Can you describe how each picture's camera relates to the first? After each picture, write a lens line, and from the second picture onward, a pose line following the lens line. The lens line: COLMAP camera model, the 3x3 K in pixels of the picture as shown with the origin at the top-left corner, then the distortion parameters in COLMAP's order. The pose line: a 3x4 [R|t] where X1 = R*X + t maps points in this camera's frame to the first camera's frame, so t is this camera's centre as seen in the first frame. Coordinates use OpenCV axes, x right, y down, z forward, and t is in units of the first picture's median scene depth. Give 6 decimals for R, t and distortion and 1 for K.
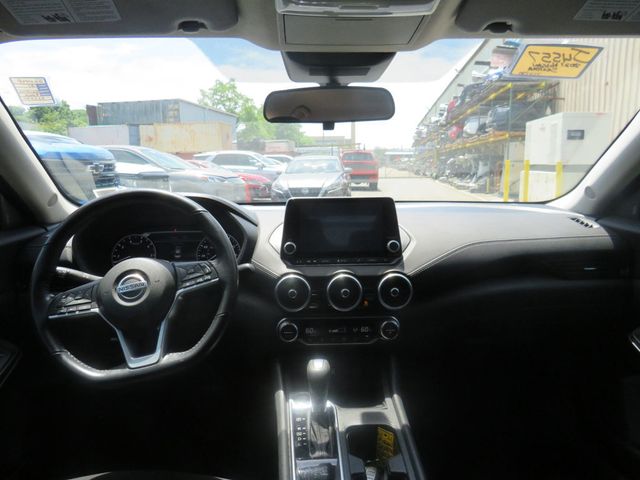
lens RADIAL K [[482.0, 0, 340.4], [0, 482.0, 222.0], [0, 0, 1]] dist [-0.034579, 0.041674]
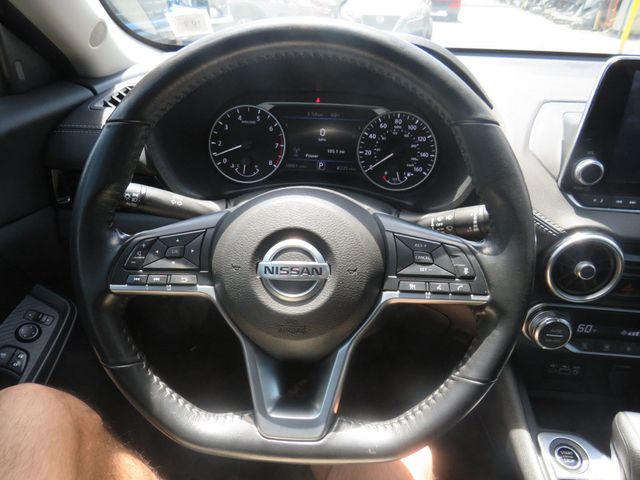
lens RADIAL K [[482.0, 0, 321.4], [0, 482.0, 239.6], [0, 0, 1]] dist [-0.034579, 0.041674]
pose [[0.988468, 0.100431, -0.113333, -0.282342], [-0.052405, 0.929050, 0.366225, -0.038969], [0.142072, -0.356063, 0.923599, 0.476796]]
